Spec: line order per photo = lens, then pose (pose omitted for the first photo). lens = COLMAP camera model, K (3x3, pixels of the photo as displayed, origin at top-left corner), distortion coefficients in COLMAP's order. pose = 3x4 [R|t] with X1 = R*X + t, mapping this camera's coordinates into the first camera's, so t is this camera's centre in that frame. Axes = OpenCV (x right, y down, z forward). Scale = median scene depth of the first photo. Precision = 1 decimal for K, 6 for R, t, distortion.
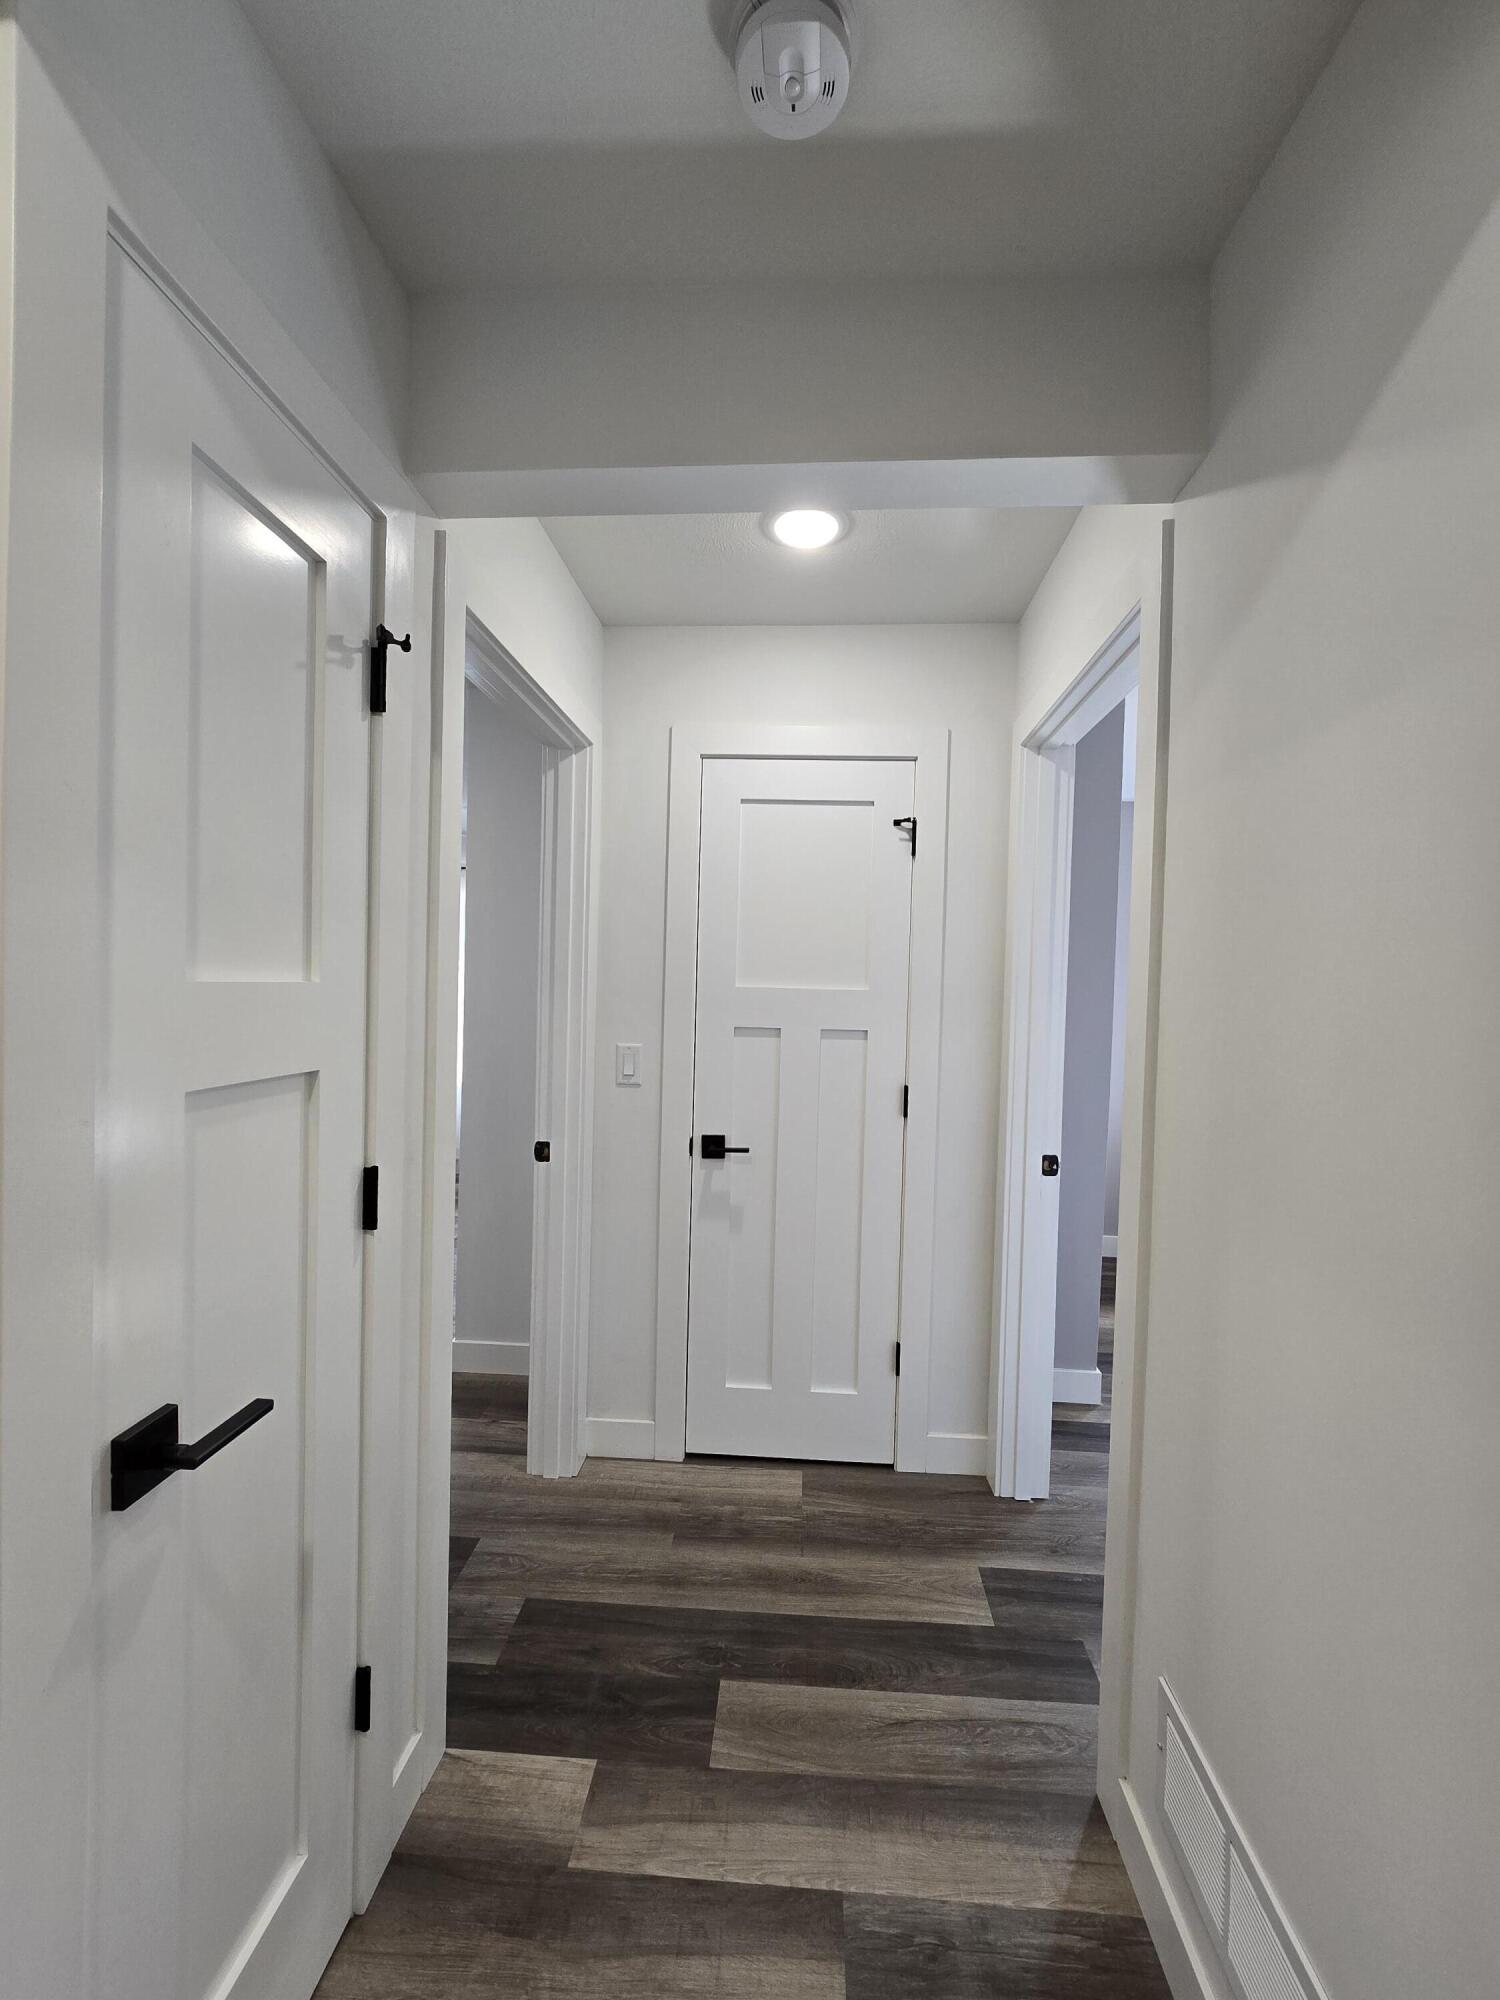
lens RADIAL K [[801.5, 0, 752.7], [0, 801.5, 1021.9], [0, 0, 1]] dist [-0.016818, 0.005168]
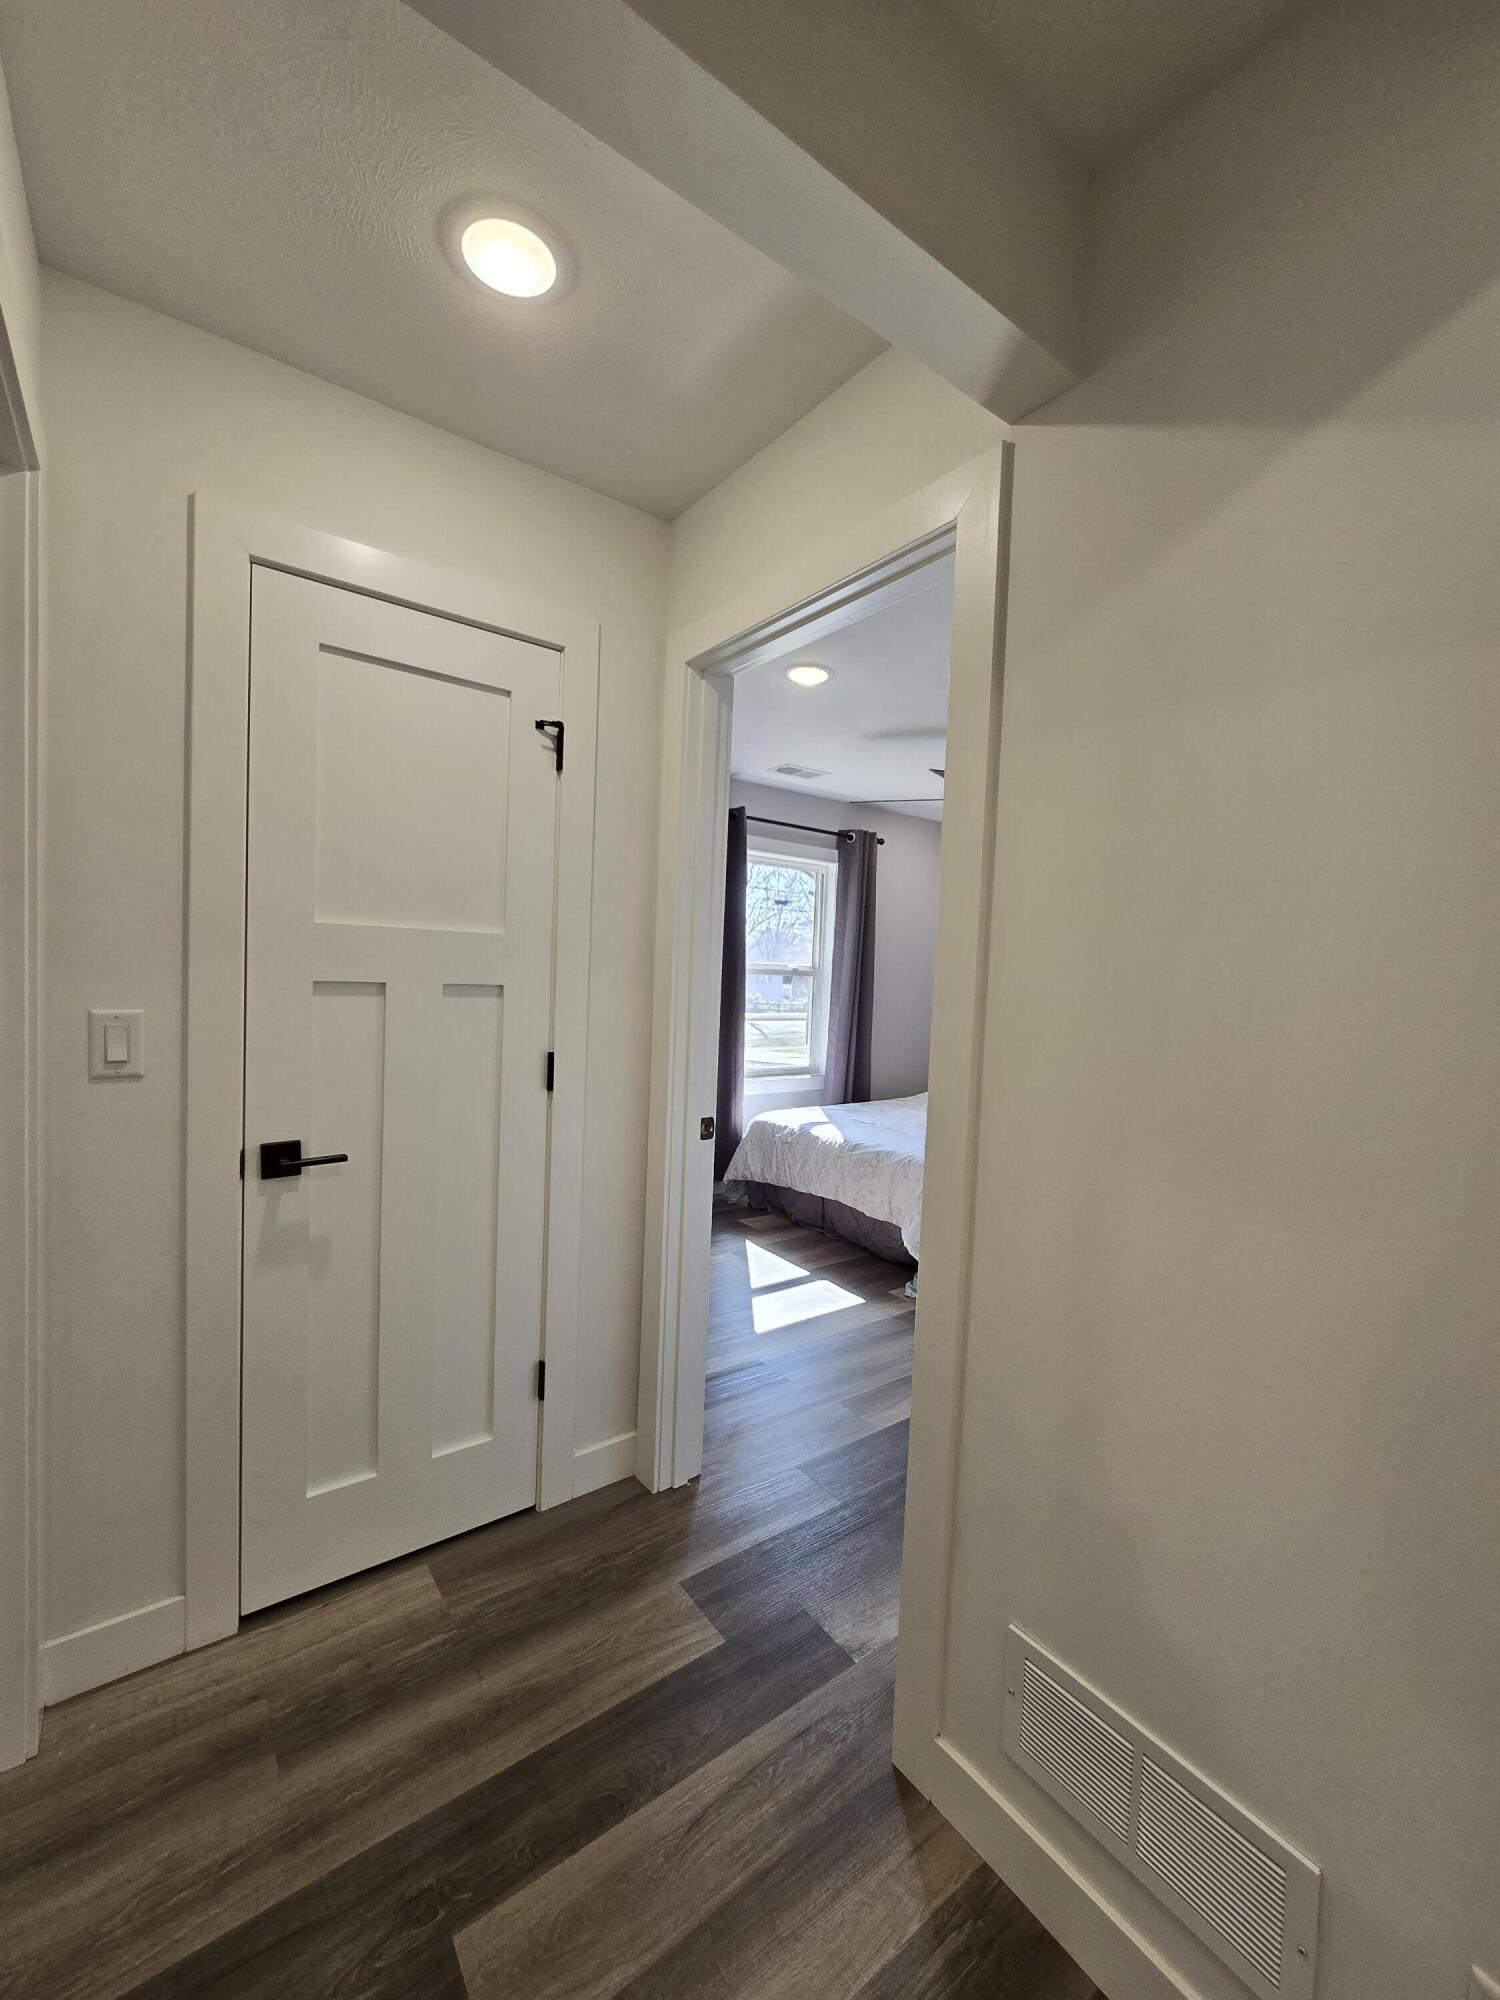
lens RADIAL K [[801.5, 0, 752.7], [0, 801.5, 1021.9], [0, 0, 1]] dist [-0.016818, 0.005168]
pose [[0.759763, -0.032358, 0.649394, -0.201192], [0.001891, 0.998867, 0.047560, 0.010421], [-0.650197, -0.034906, 0.758963, 0.268204]]
